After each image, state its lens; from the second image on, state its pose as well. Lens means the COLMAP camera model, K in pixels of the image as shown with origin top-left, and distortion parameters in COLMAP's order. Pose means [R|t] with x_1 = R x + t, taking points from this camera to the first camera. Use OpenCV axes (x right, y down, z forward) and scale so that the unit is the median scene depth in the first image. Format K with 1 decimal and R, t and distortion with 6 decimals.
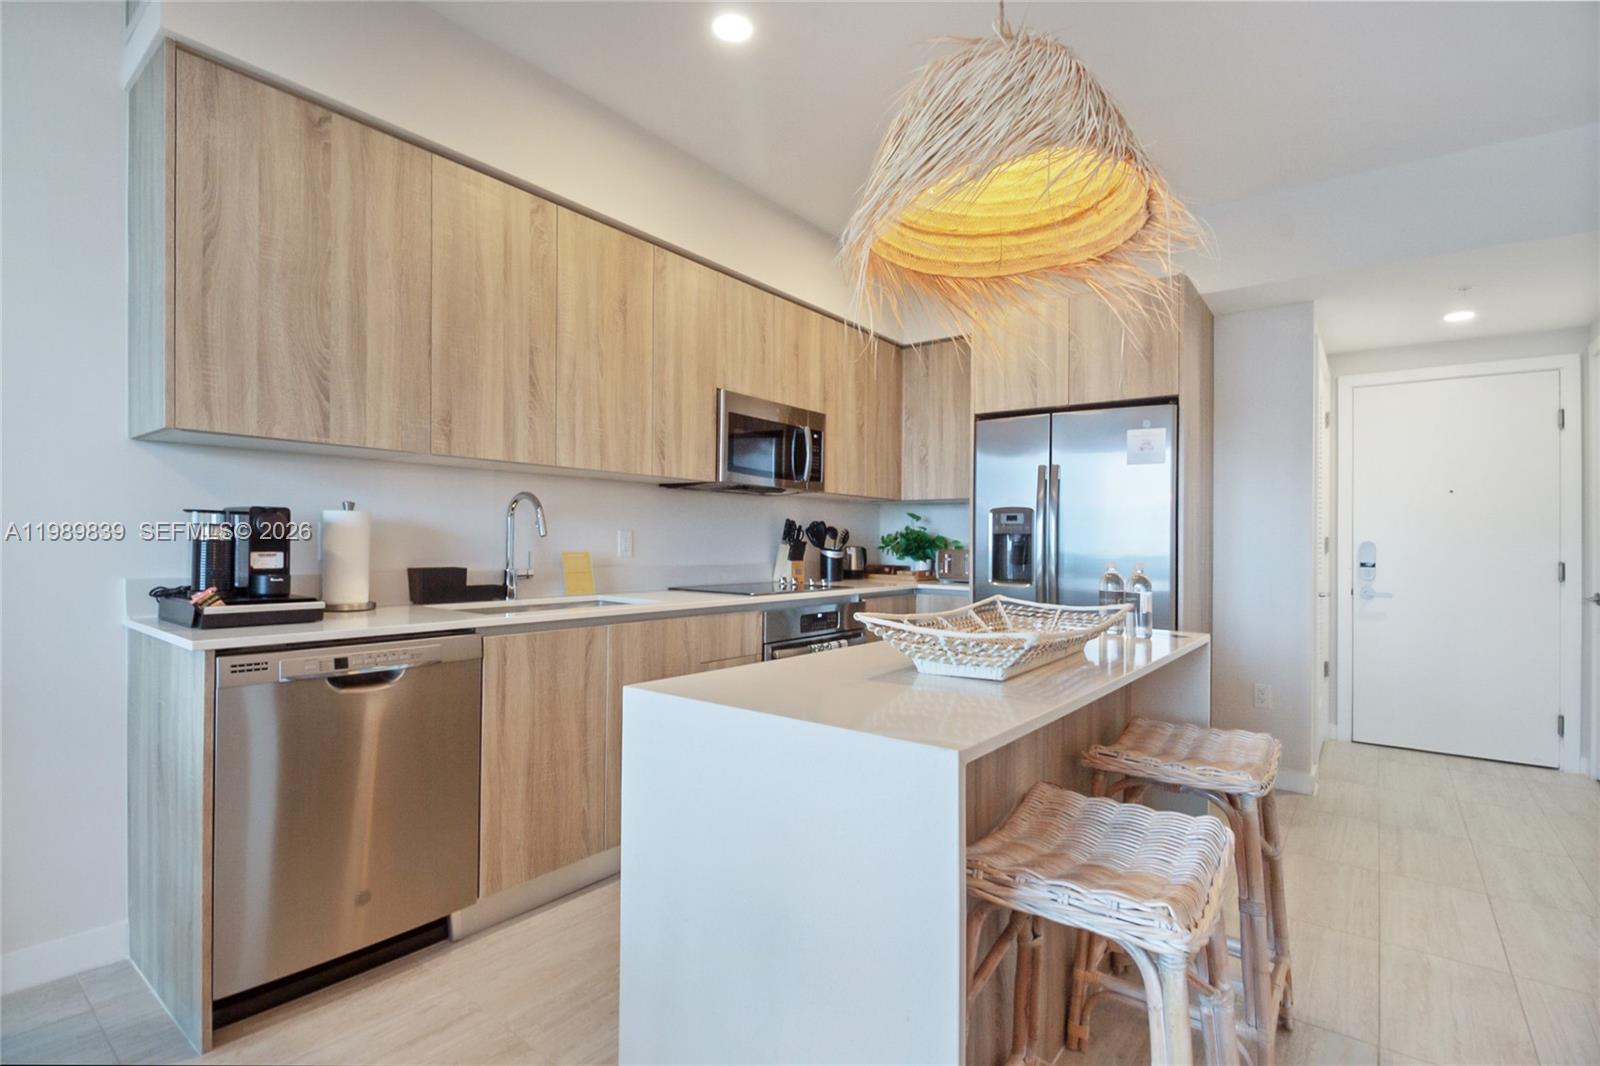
lens RADIAL K [[771.3, 0, 800.0], [0, 771.3, 533.0], [0, 0, 1]] dist [0.017963, 0.000027]
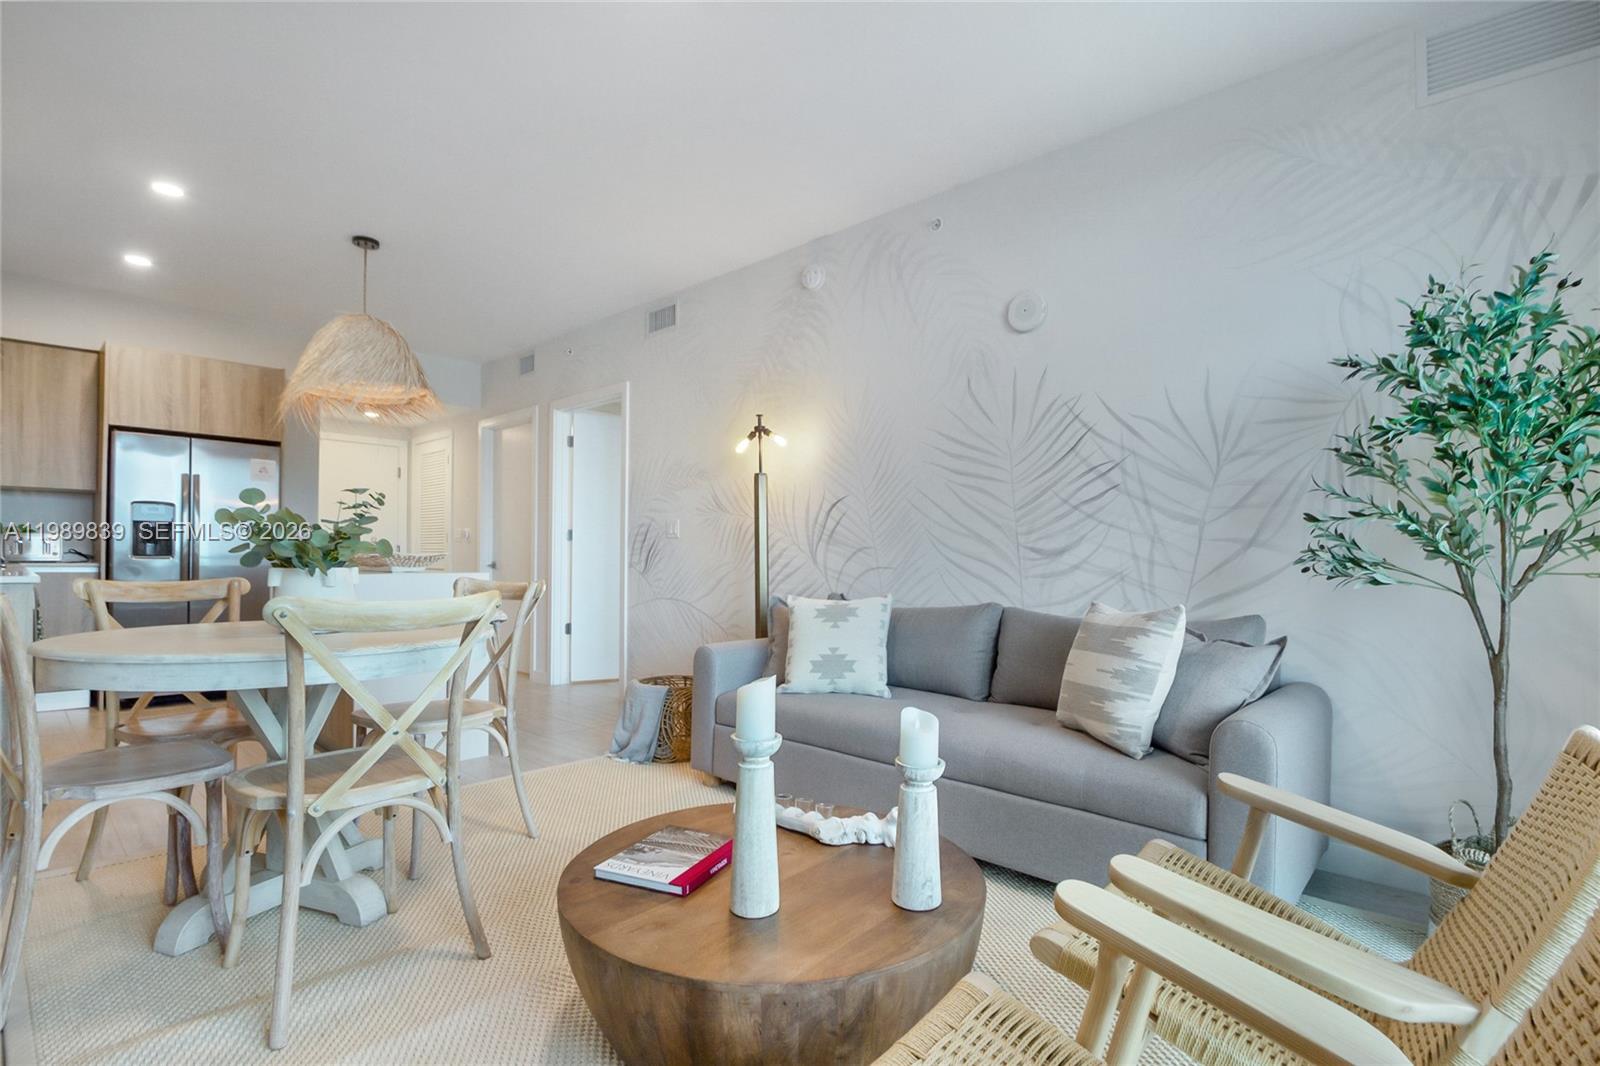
lens RADIAL K [[771.3, 0, 800.0], [0, 771.3, 533.0], [0, 0, 1]] dist [0.017963, 0.000027]
pose [[0.135808, 0.017682, 0.990577, -1.006886], [-0.018433, 0.999713, -0.015318, 0.024026], [-0.990564, -0.016179, 0.136095, -0.331963]]
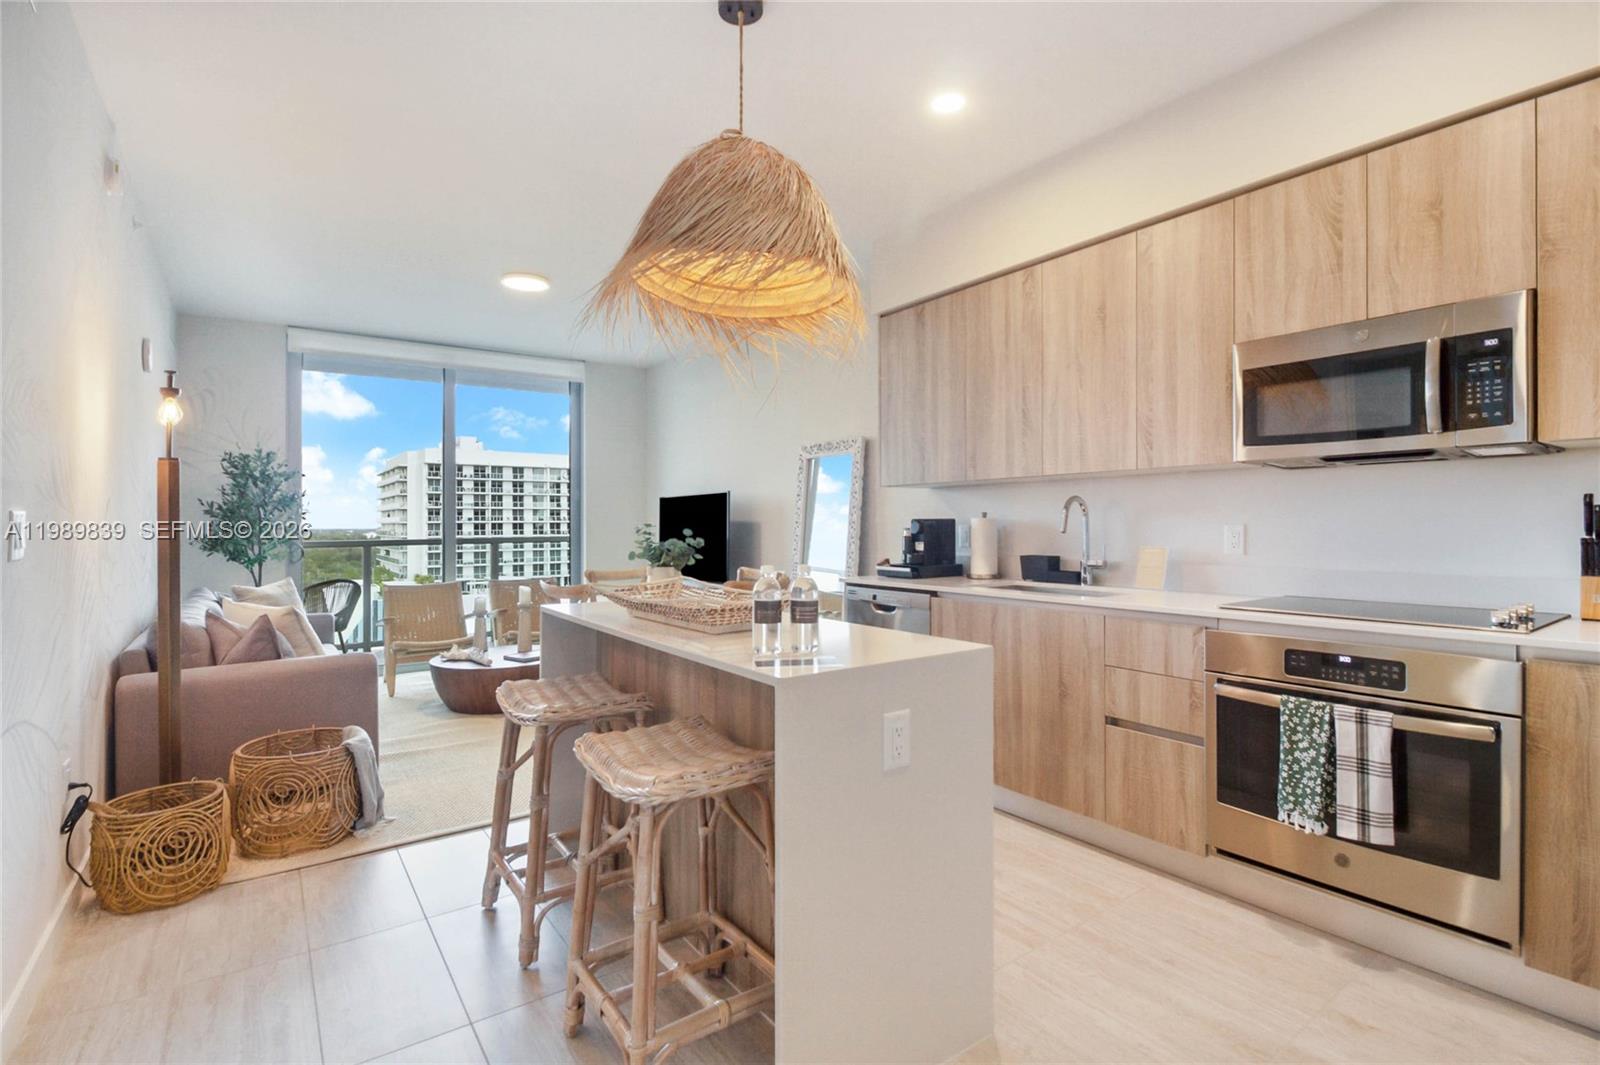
lens RADIAL K [[761.1, 0, 819.3], [0, 761.1, 539.1], [0, 0, 1]] dist [-0.000100, -0.000239]
pose [[-0.288775, 0.005059, -0.957384, 0.783188], [0.010086, 0.999947, 0.002241, 0.006412], [0.957344, -0.009009, -0.288811, 0.834409]]
